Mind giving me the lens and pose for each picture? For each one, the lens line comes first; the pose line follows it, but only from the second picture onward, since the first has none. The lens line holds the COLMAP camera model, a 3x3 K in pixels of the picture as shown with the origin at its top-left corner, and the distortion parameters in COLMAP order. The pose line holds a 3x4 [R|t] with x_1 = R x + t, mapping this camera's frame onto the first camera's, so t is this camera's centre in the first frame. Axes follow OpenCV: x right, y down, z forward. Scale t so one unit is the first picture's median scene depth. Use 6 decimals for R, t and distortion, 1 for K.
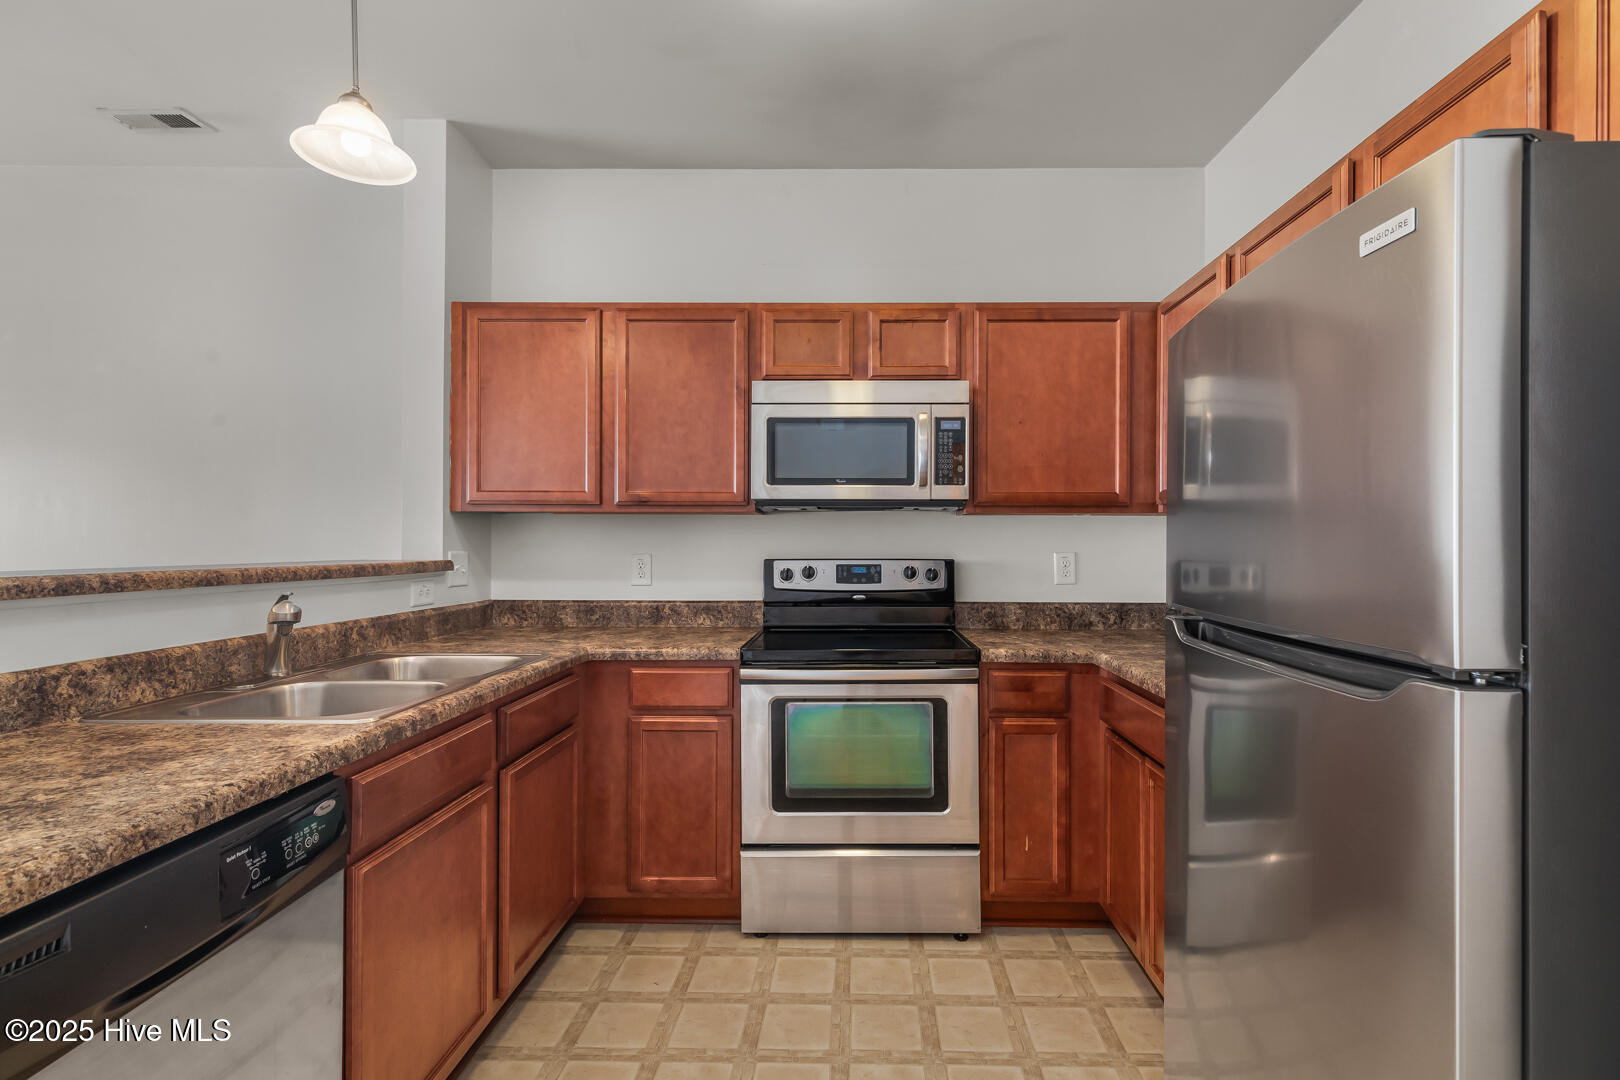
lens RADIAL K [[740.0, 0, 836.0], [0, 740.0, 540.0], [0, 0, 1]] dist [0.015670, -0.004176]
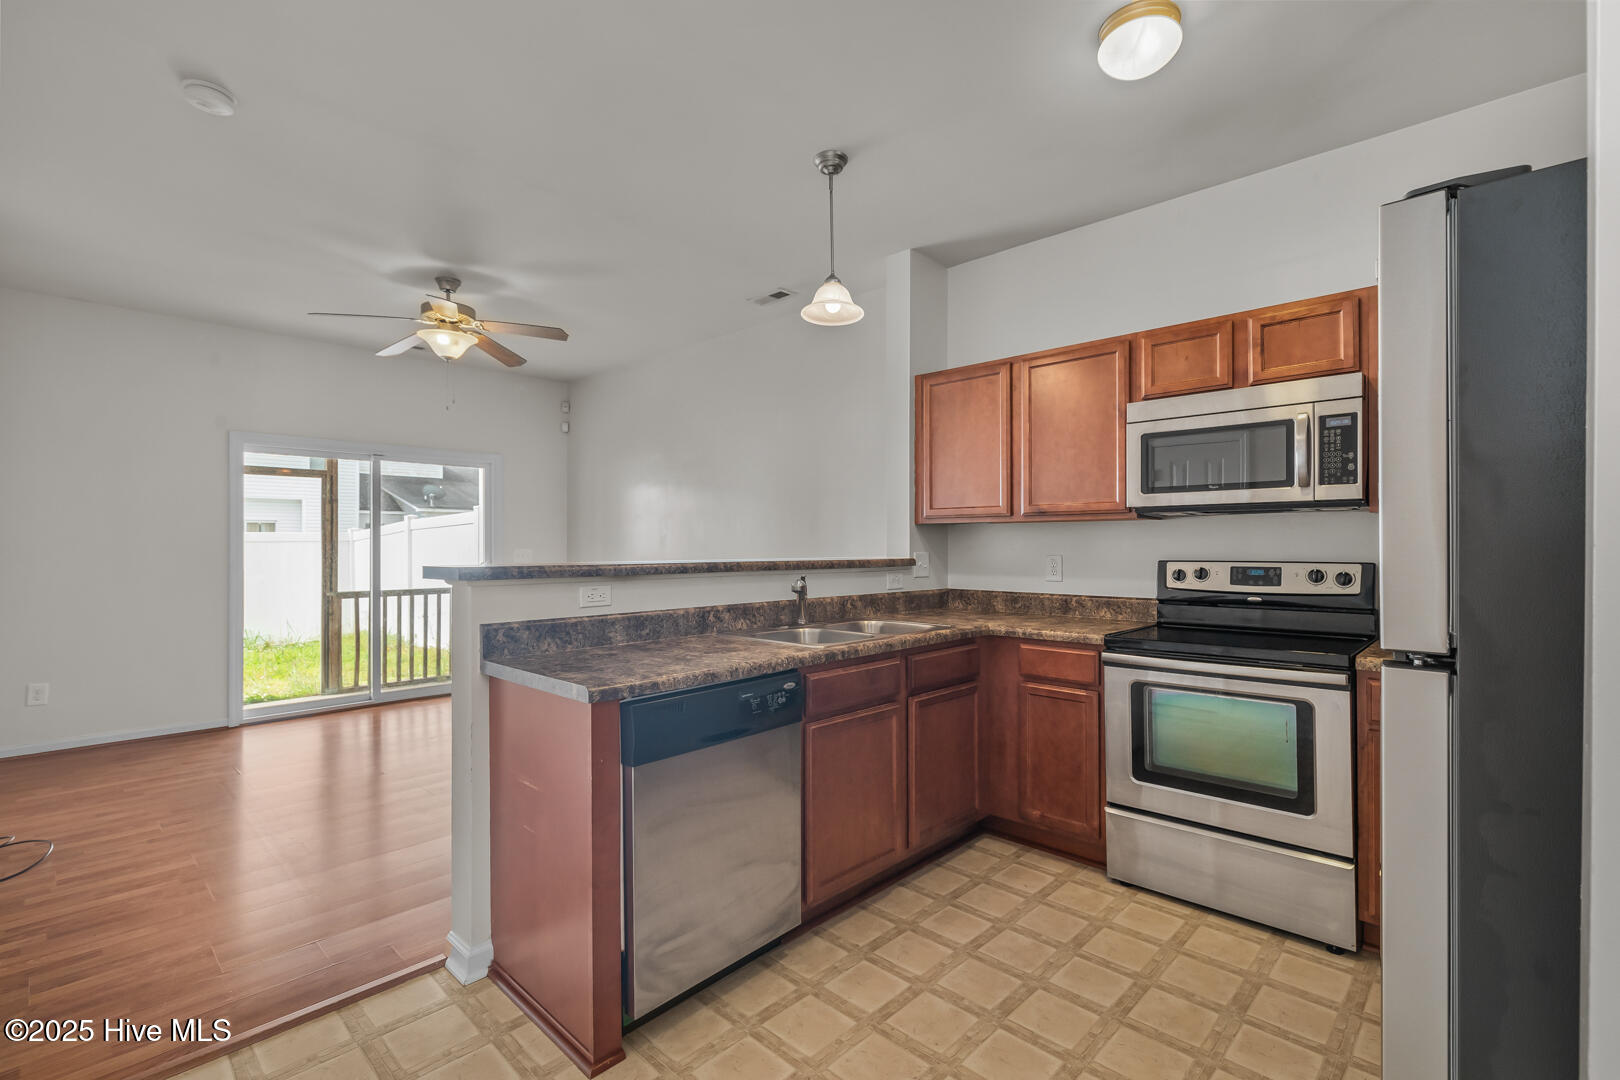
lens RADIAL K [[740.0, 0, 823.2], [0, 740.0, 540.0], [0, 0, 1]] dist [0.015670, -0.004176]
pose [[0.736848, -0.008341, -0.676007, 0.339129], [0.005553, 0.999965, -0.006286, -0.000032], [0.676035, 0.000878, 0.736869, -0.172144]]
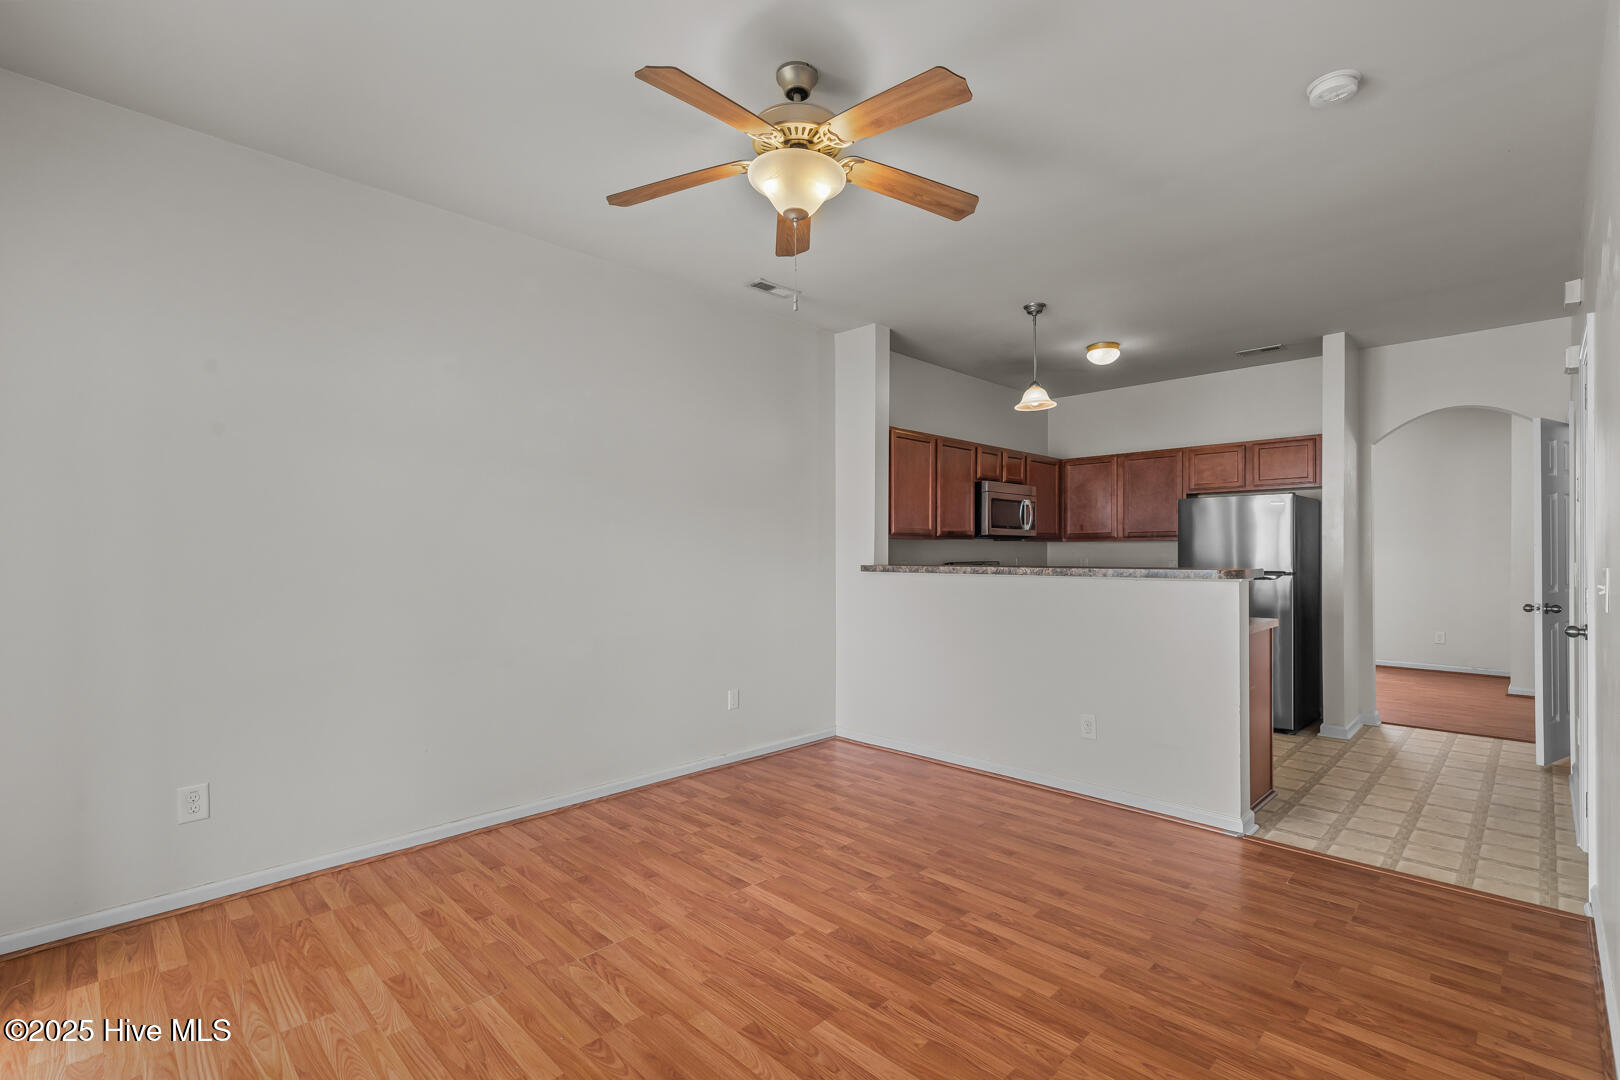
lens RADIAL K [[740.0, 0, 820.8], [0, 740.0, 563.6], [0, 0, 1]] dist [0.015670, -0.004176]
pose [[0.681477, -0.015510, 0.731675, -2.249535], [-0.001352, 0.999747, 0.022452, -0.018507], [-0.731838, -0.016290, 0.681284, -0.158879]]
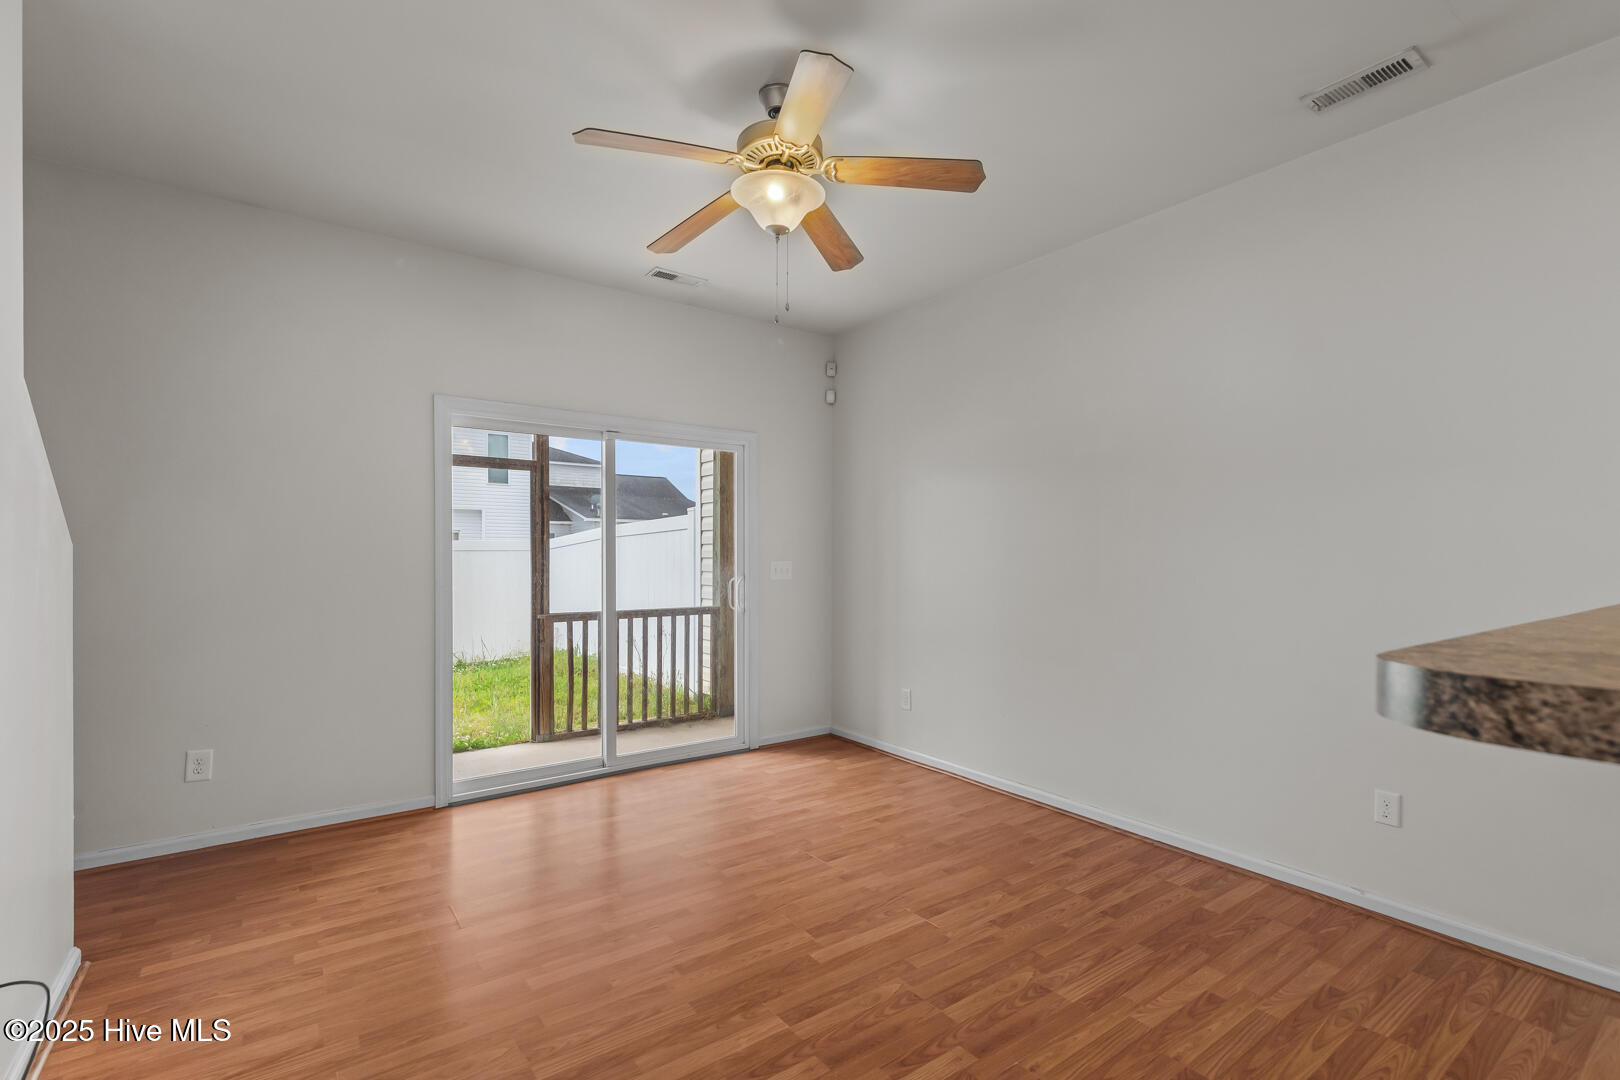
lens RADIAL K [[740.0, 0, 826.5], [0, 740.0, 564.5], [0, 0, 1]] dist [0.015670, -0.004176]
pose [[0.613271, 0.007566, -0.789836, -0.675311], [0.004797, 0.999900, 0.013303, -0.007745], [0.789858, -0.011947, 0.613174, -0.043743]]
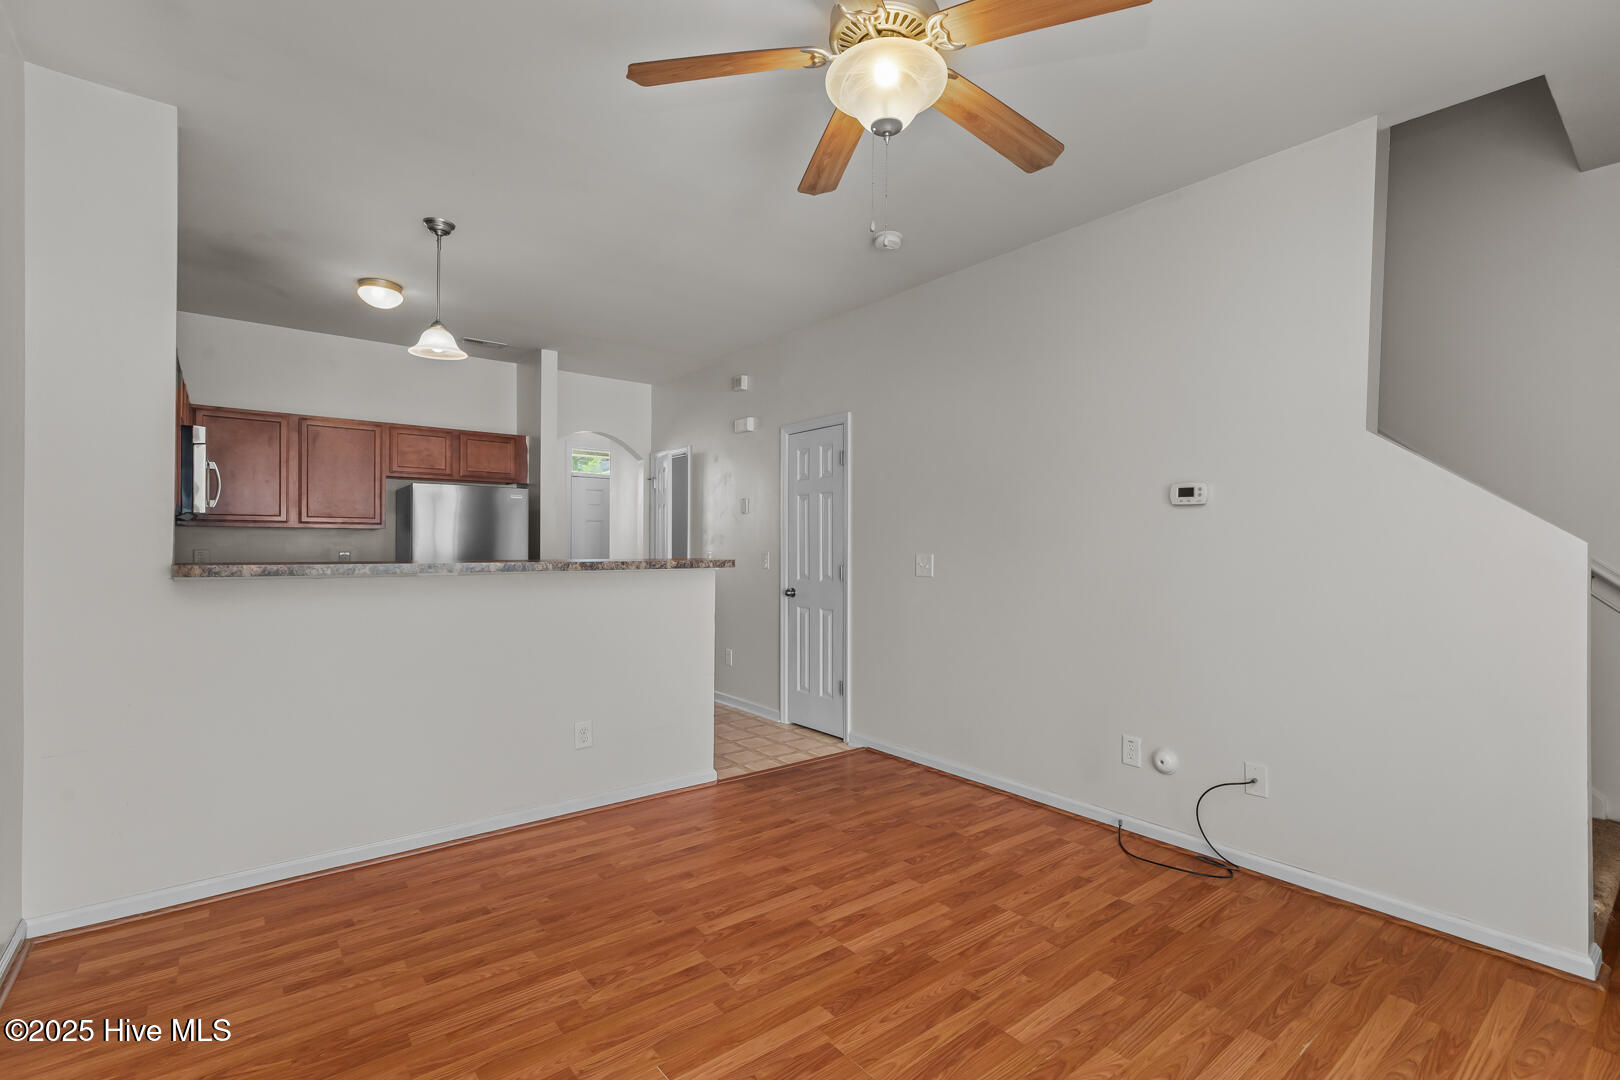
lens RADIAL K [[740.0, 0, 845.8], [0, 740.0, 554.1], [0, 0, 1]] dist [0.015670, -0.004176]
pose [[-0.662382, -0.015759, 0.749000, -2.119510], [-0.012186, 0.999873, 0.010261, -0.008619], [-0.749067, -0.002331, -0.662490, 1.104233]]
